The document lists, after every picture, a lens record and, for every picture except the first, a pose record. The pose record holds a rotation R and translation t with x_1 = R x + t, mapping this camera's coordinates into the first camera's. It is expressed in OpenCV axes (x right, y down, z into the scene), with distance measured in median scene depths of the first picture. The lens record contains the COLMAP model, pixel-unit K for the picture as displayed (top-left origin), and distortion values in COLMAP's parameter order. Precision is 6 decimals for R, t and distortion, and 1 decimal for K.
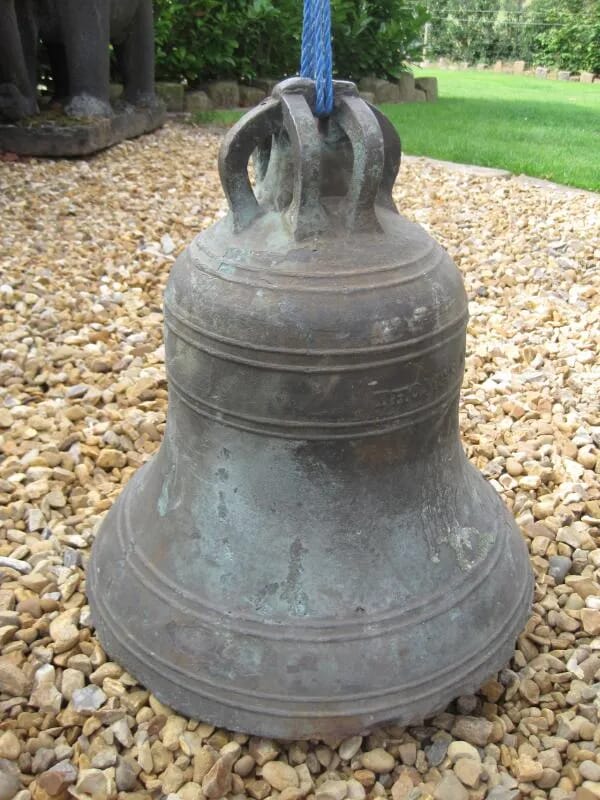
lens RADIAL K [[812.4, 0, 300.0], [0, 812.4, 400.0], [0, 0, 1]] dist [-0.194788, 0.163059]
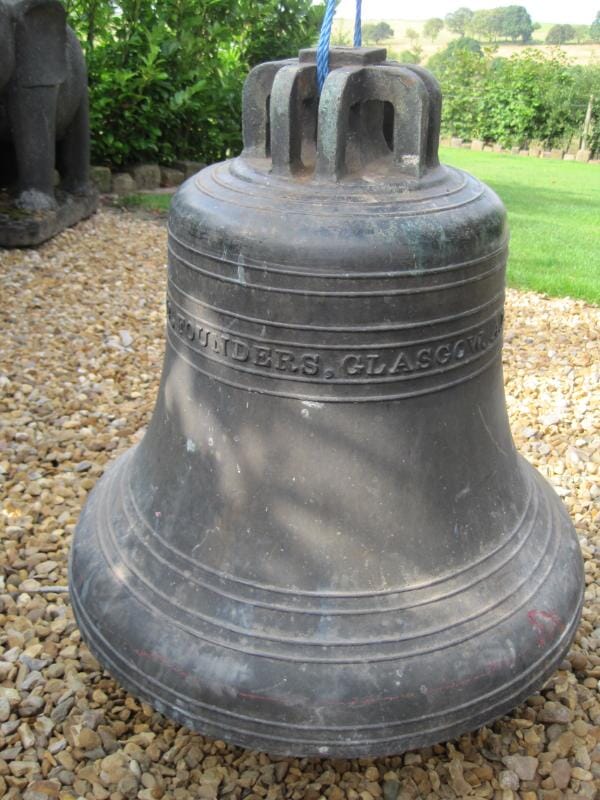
lens RADIAL K [[812.4, 0, 300.0], [0, 812.4, 400.0], [0, 0, 1]] dist [-0.194788, 0.163059]
pose [[0.992847, -0.008533, 0.119090, -0.043000], [0.015768, 0.998077, -0.059943, -0.019979], [-0.118349, 0.061392, 0.991072, -0.205365]]
